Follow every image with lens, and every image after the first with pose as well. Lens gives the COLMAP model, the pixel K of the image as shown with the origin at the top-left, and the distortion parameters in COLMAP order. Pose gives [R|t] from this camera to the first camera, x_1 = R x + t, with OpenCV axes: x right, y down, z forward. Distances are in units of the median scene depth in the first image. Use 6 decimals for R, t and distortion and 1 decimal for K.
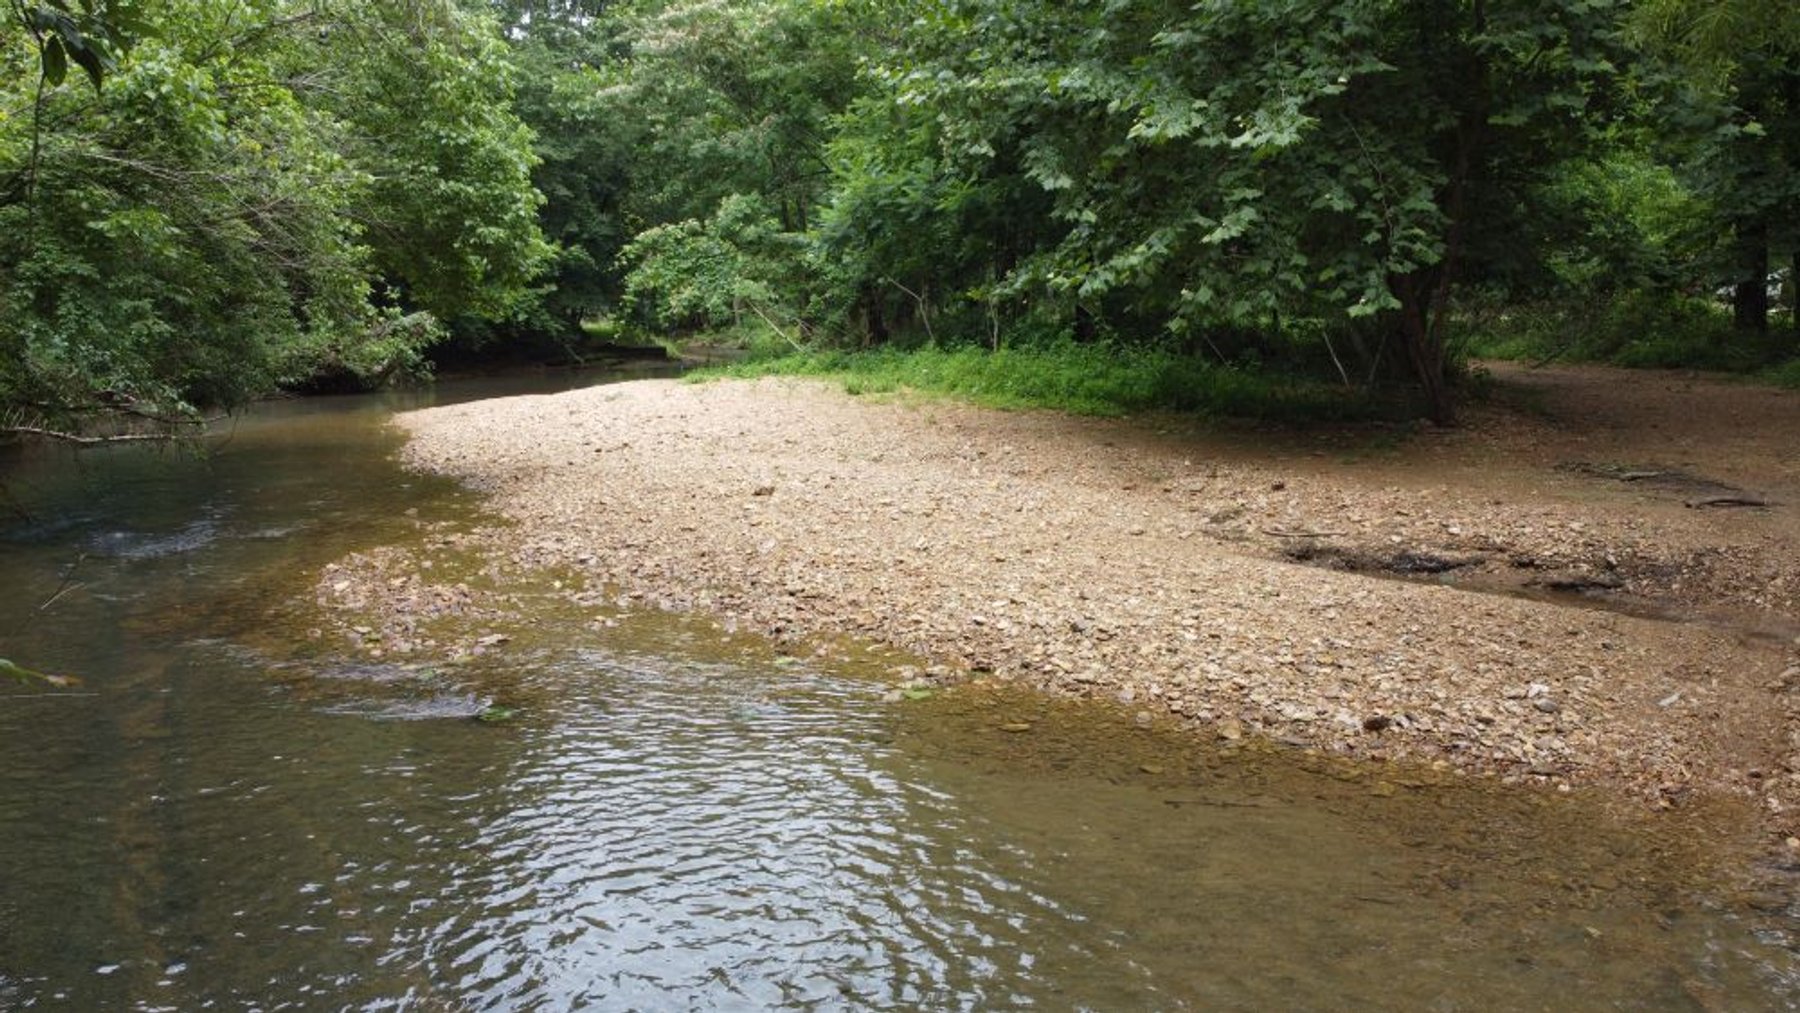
lens RADIAL K [[1345.2, 0, 922.9], [0, 1345.2, 502.9], [0, 0, 1]] dist [-0.014817, 0.001914]
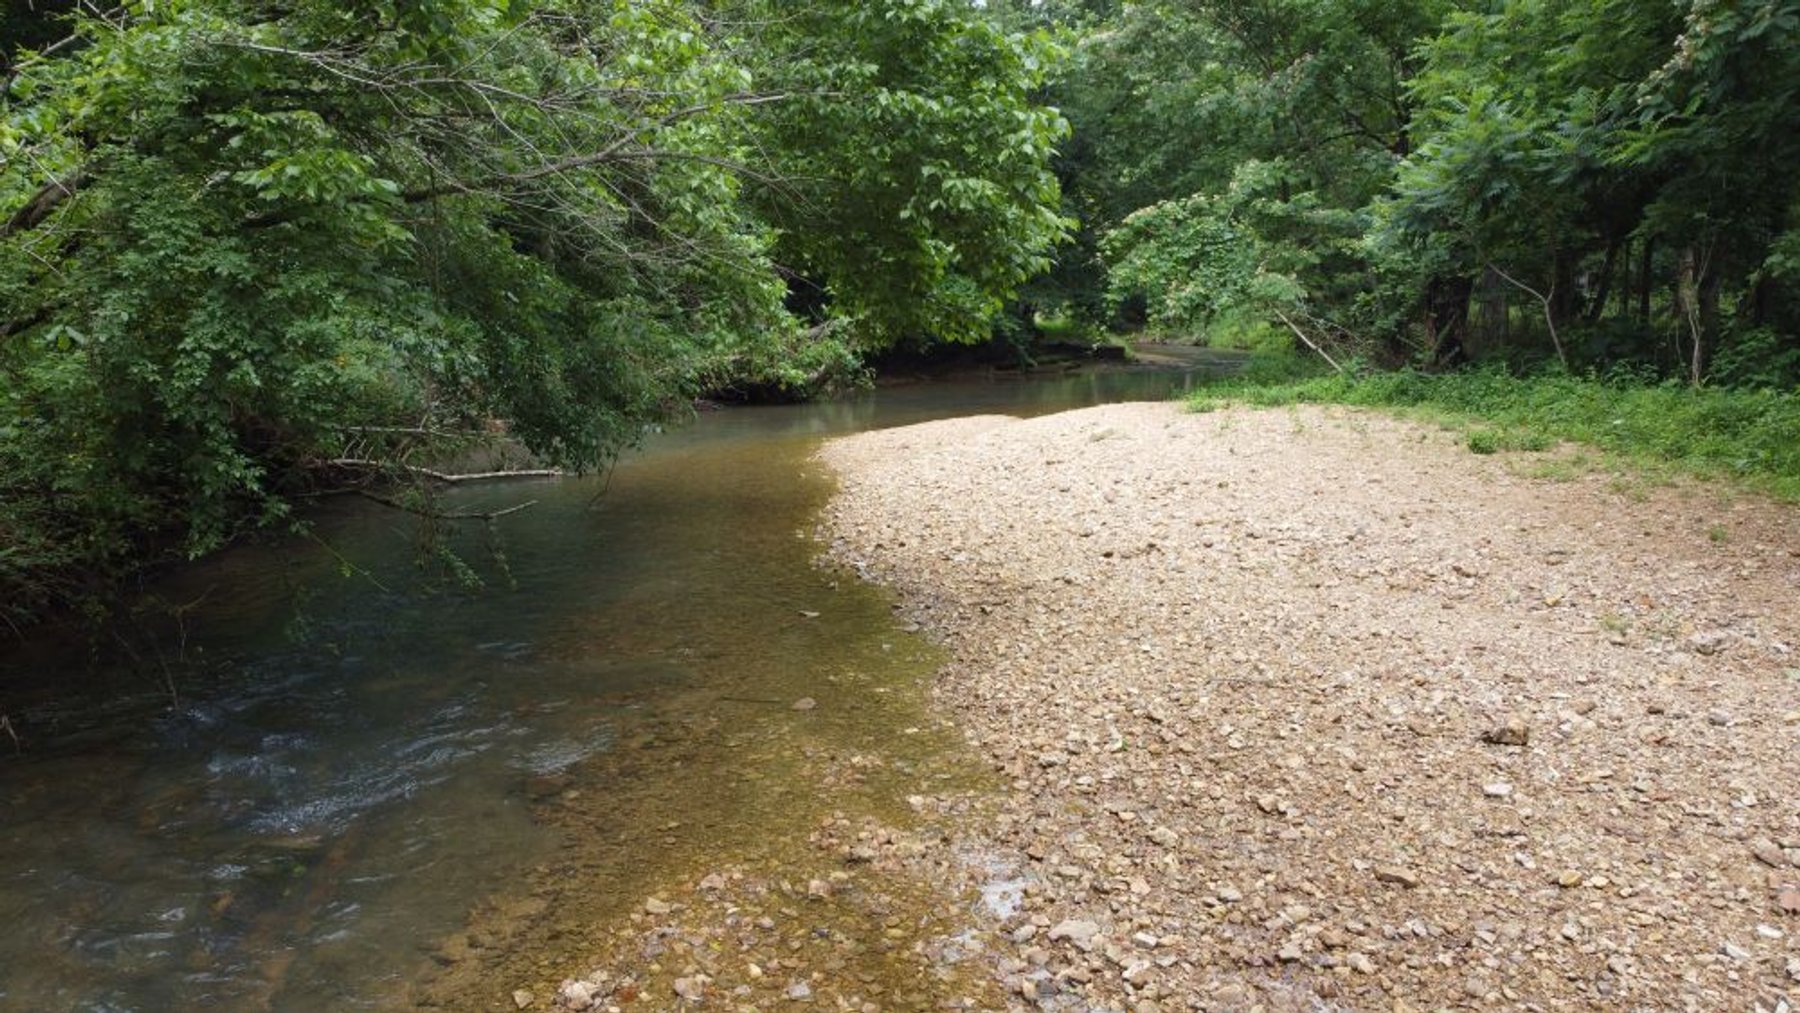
lens RADIAL K [[1345.2, 0, 922.9], [0, 1345.2, 502.9], [0, 0, 1]] dist [-0.014817, 0.001914]
pose [[0.950200, 0.047603, -0.307983, -0.092759], [-0.045532, 0.998866, 0.013909, -0.046350], [0.308296, 0.000807, 0.951290, 0.268570]]
